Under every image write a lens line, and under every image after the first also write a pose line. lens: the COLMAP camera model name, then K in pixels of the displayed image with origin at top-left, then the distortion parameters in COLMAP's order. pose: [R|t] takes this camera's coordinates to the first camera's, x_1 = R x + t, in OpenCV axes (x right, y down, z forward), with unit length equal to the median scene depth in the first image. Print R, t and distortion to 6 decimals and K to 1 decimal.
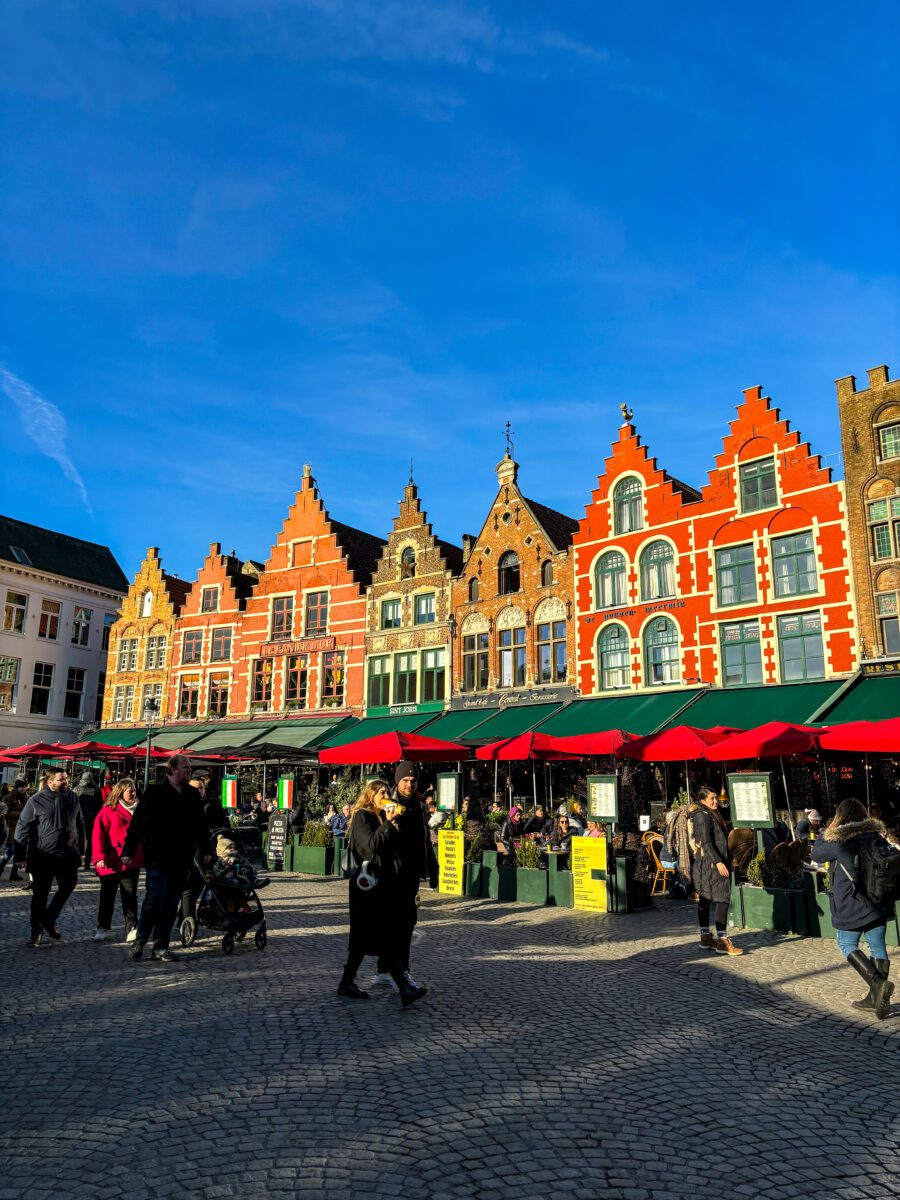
lens RADIAL K [[887.2, 0, 452.6], [0, 887.2, 598.6], [0, 0, 1]] dist [0.007631, -0.012100]
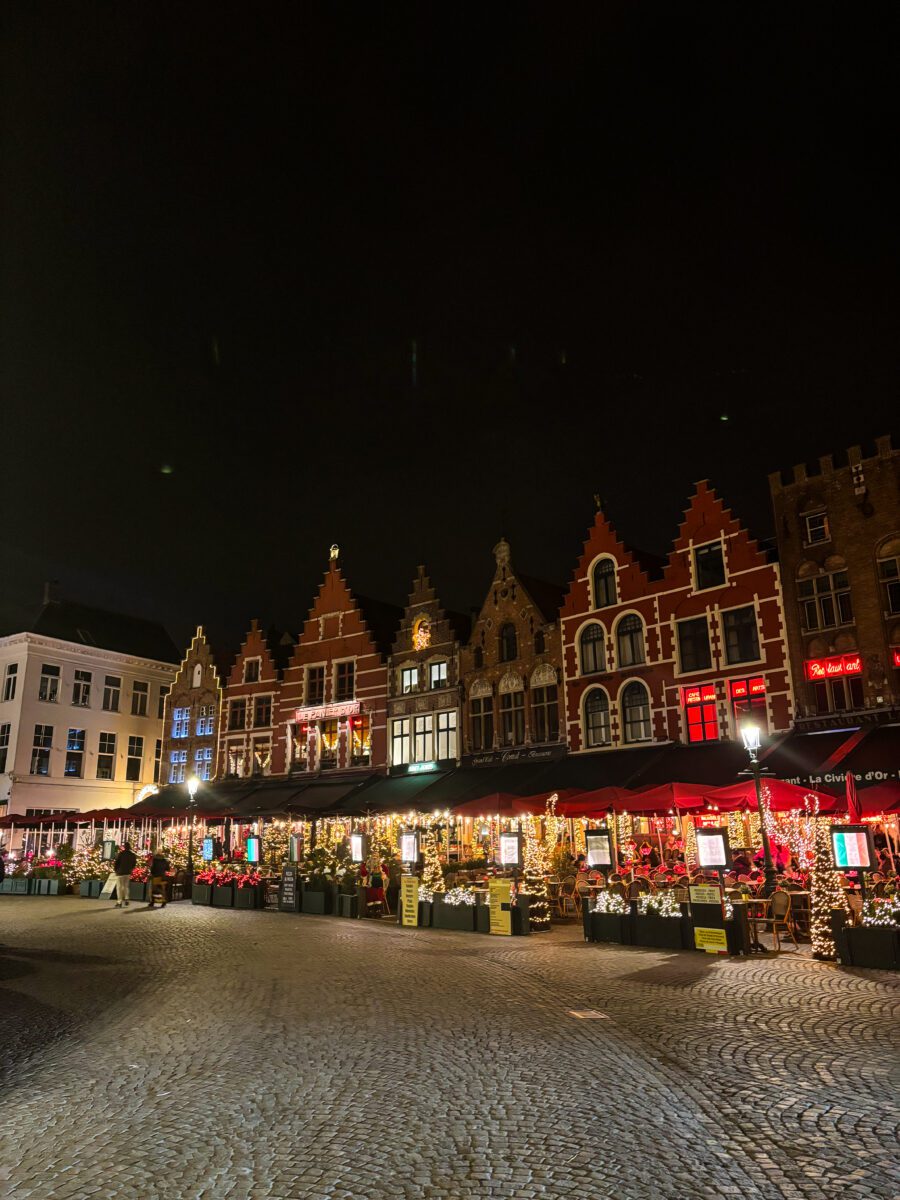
lens RADIAL K [[887.2, 0, 447.9], [0, 887.2, 603.4], [0, 0, 1]] dist [0.007631, -0.012100]
pose [[0.997185, -0.041896, -0.062189, 0.066943], [0.039340, 0.998352, -0.041785, -0.039423], [0.063837, 0.039221, 0.997189, -0.147971]]
